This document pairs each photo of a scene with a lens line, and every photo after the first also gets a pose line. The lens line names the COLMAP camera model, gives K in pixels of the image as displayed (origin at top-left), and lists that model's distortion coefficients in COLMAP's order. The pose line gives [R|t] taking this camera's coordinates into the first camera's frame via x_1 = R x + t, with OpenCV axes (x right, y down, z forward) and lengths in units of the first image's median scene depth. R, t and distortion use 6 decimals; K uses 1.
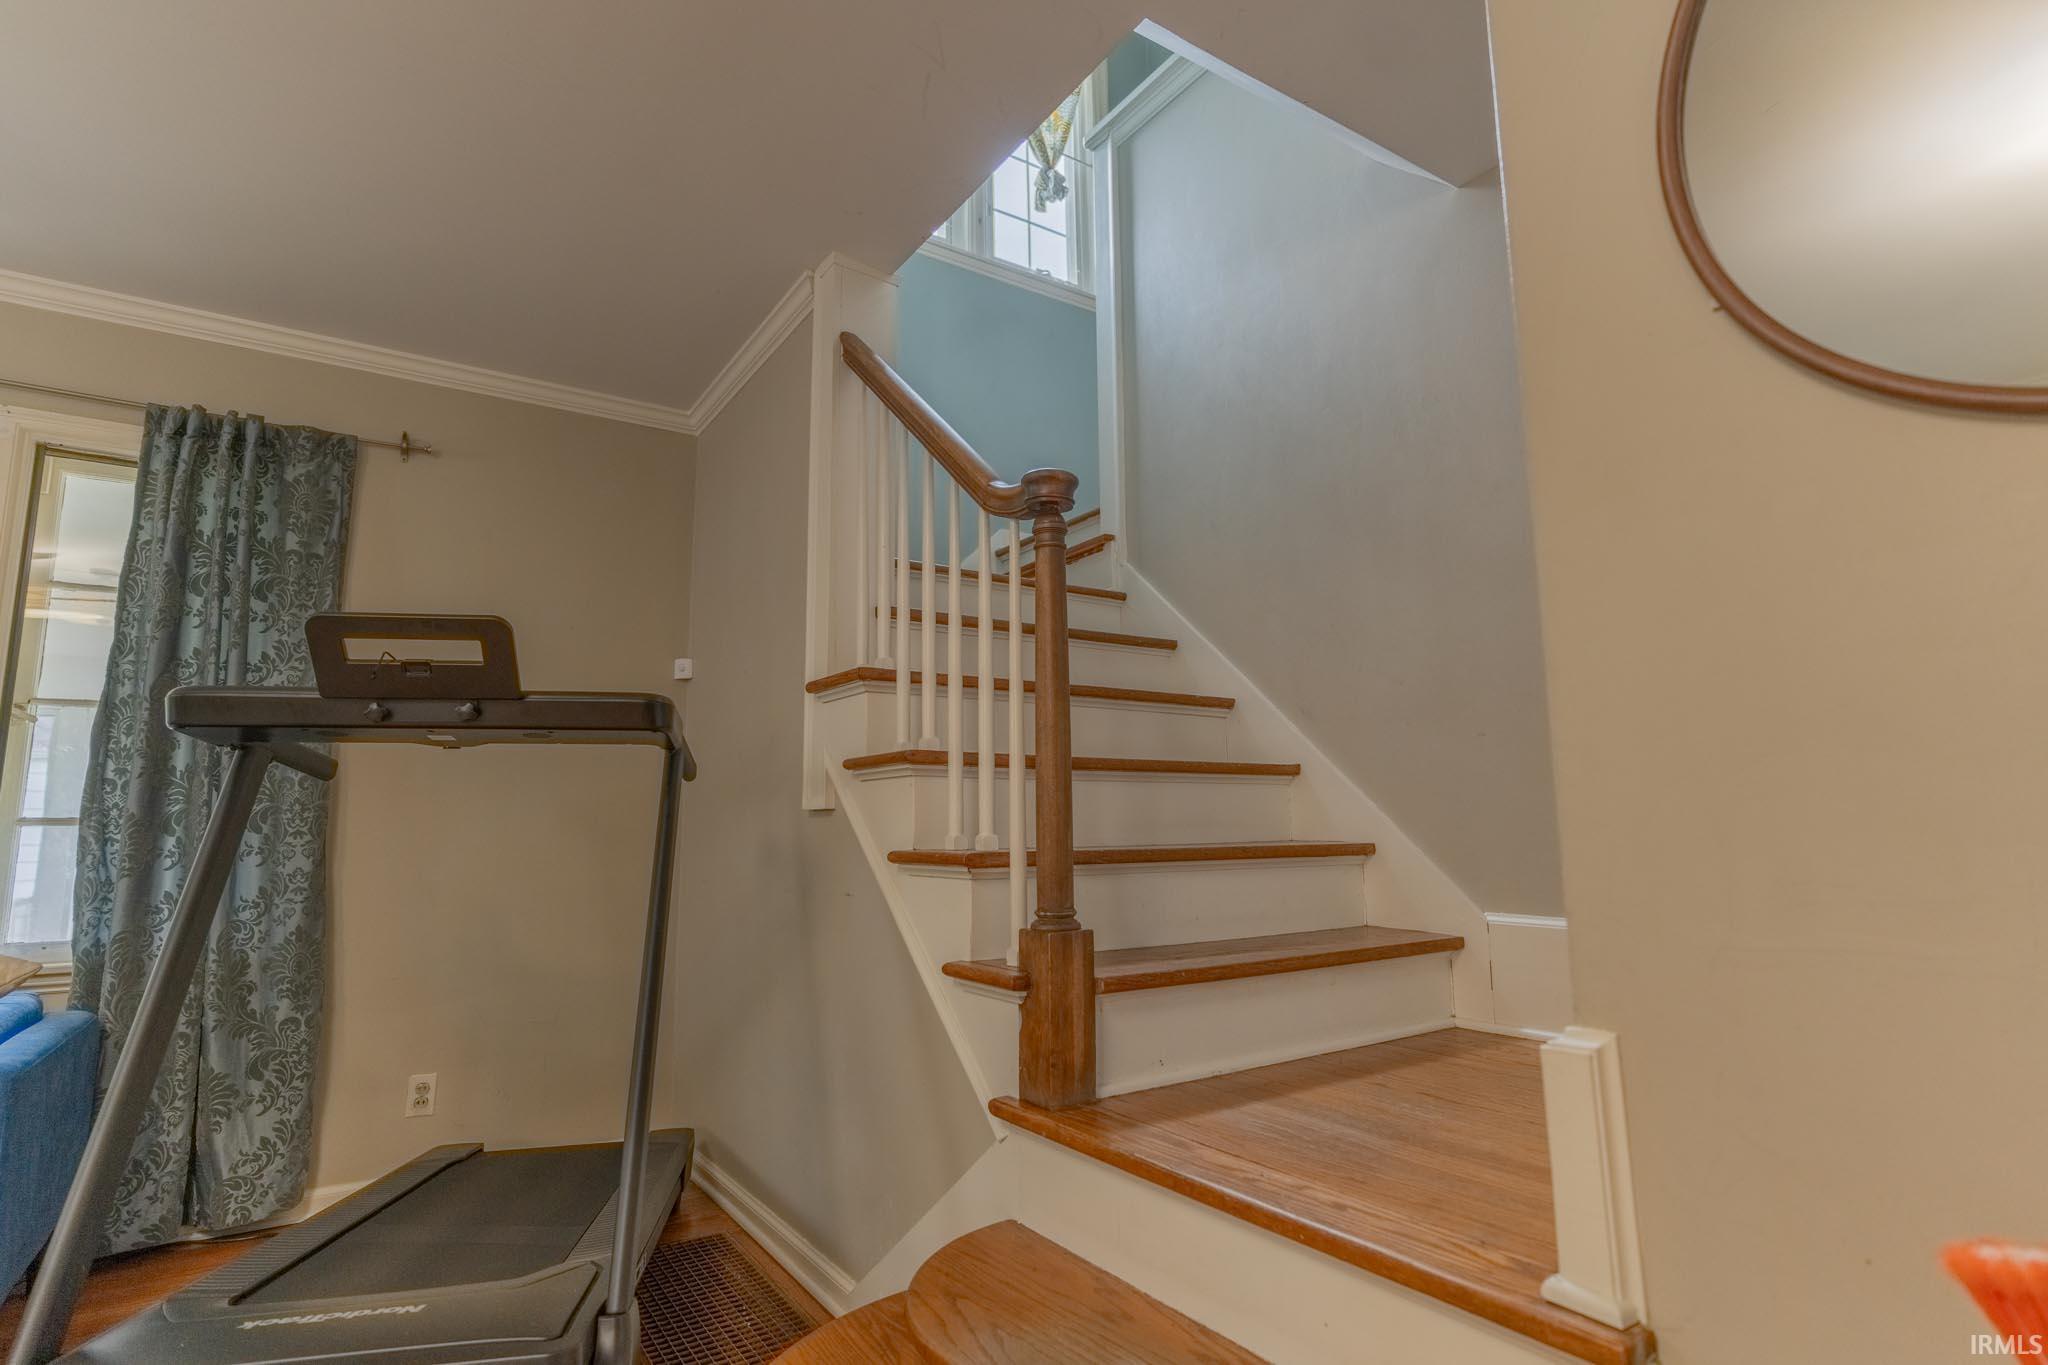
lens RADIAL K [[1013.7, 0, 1036.1], [0, 1013.7, 687.4], [0, 0, 1]] dist [-0.011606, 0.000581]
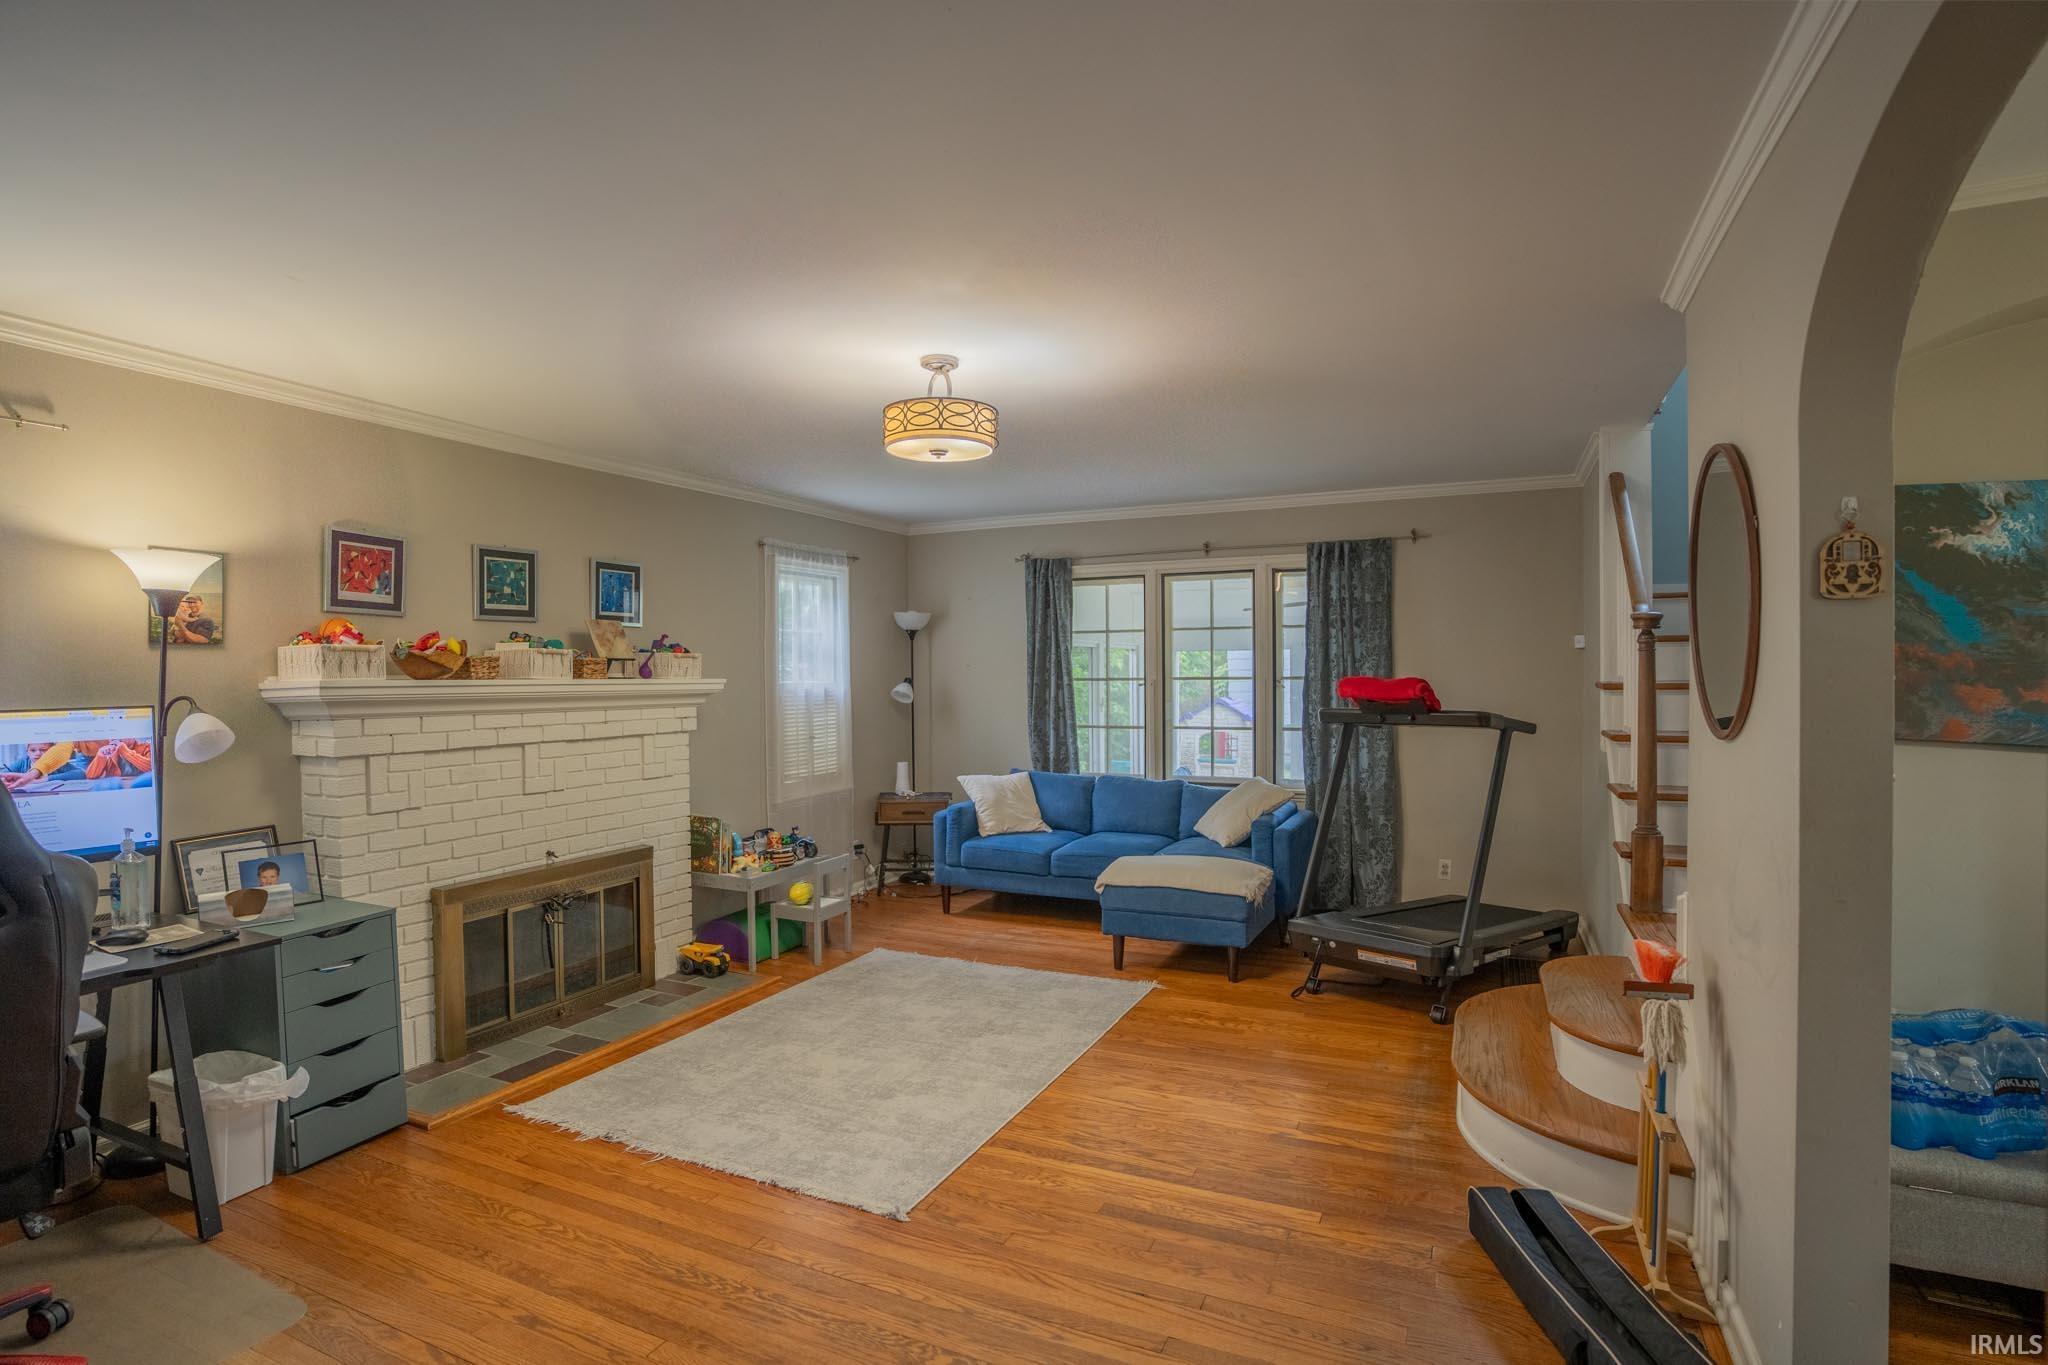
lens RADIAL K [[1013.7, 0, 1036.1], [0, 1013.7, 687.4], [0, 0, 1]] dist [-0.011606, 0.000581]
pose [[0.520727, 0.020312, -0.853481, 0.708429], [0.126094, 0.986923, 0.100420, -0.269666], [0.844360, -0.159910, 0.511356, -0.688151]]
